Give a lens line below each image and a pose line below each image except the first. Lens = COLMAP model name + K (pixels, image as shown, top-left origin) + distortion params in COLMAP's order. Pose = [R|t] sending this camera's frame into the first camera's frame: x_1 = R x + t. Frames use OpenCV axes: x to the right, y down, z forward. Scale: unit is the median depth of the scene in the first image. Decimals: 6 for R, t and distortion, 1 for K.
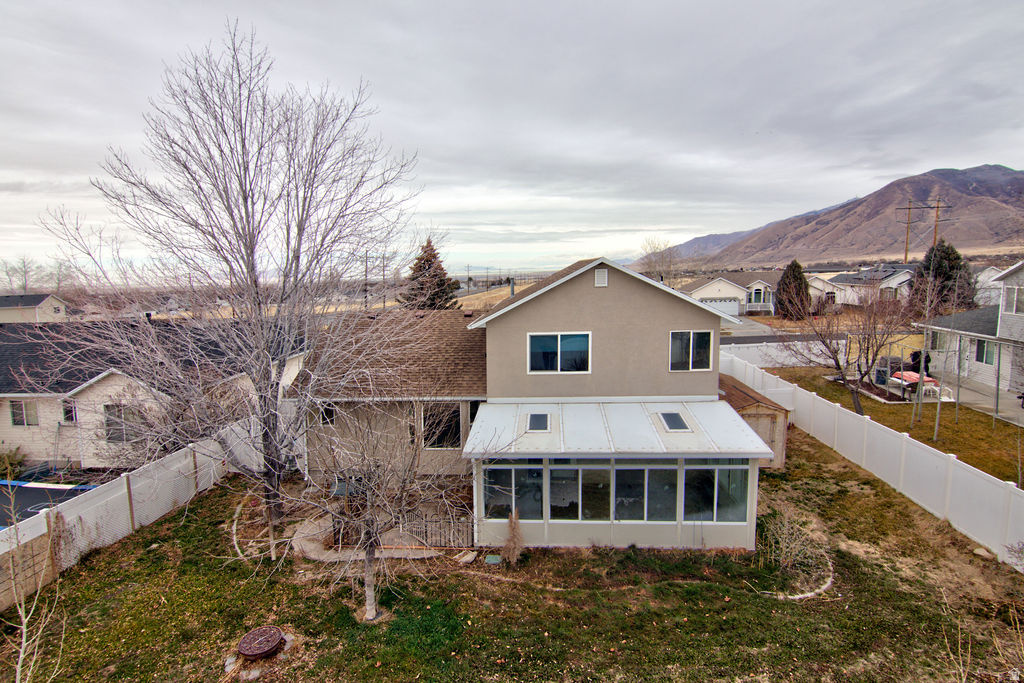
lens RADIAL K [[526.7, 0, 522.6], [0, 526.7, 340.2], [0, 0, 1]] dist [-0.001161, 0.000119]
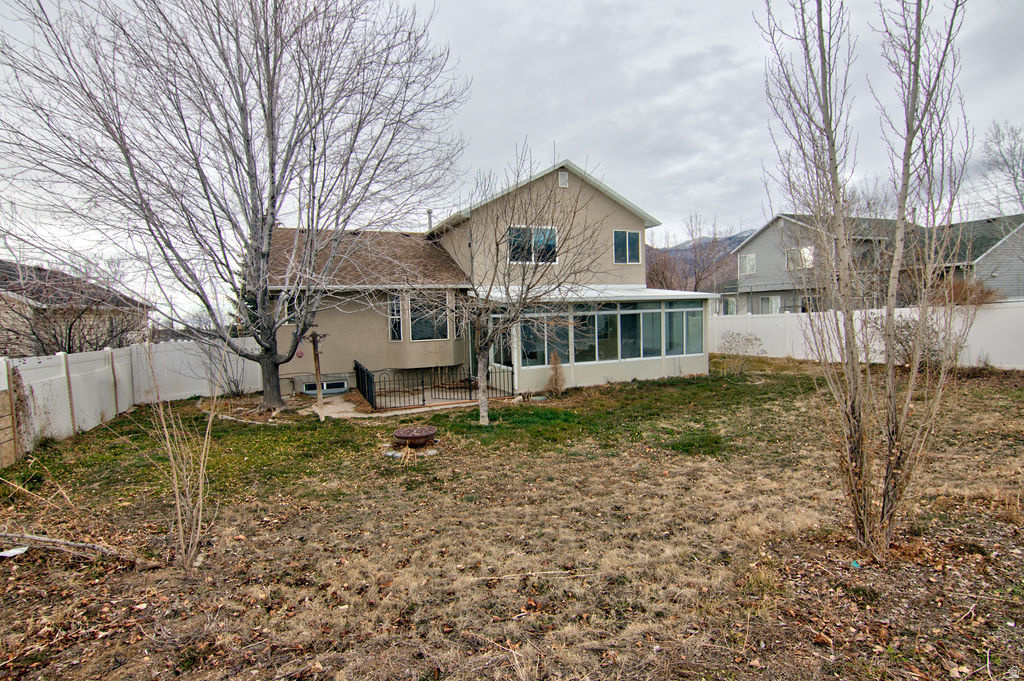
lens RADIAL K [[527.0, 0, 513.6], [0, 527.0, 361.0], [0, 0, 1]] dist [0.001325, -0.000832]
pose [[0.878061, -0.040581, 0.476825, -0.584409], [0.074136, 0.995904, -0.051761, 0.373806], [-0.472771, 0.080799, 0.877473, 0.064671]]
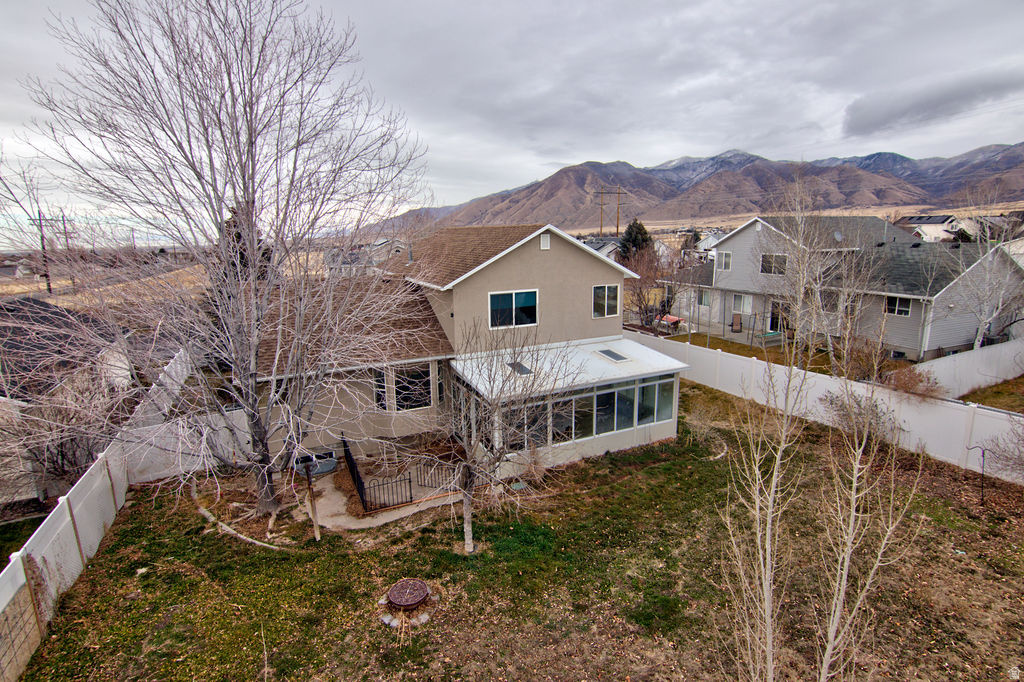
lens RADIAL K [[524.7, 0, 513.1], [0, 524.7, 359.0], [0, 0, 1]] dist [-0.003021, -0.000032]
pose [[0.856544, -0.105506, 0.505174, -0.590574], [0.061899, 0.992816, 0.102398, 0.017399], [-0.512348, -0.056439, 0.856921, 0.027135]]
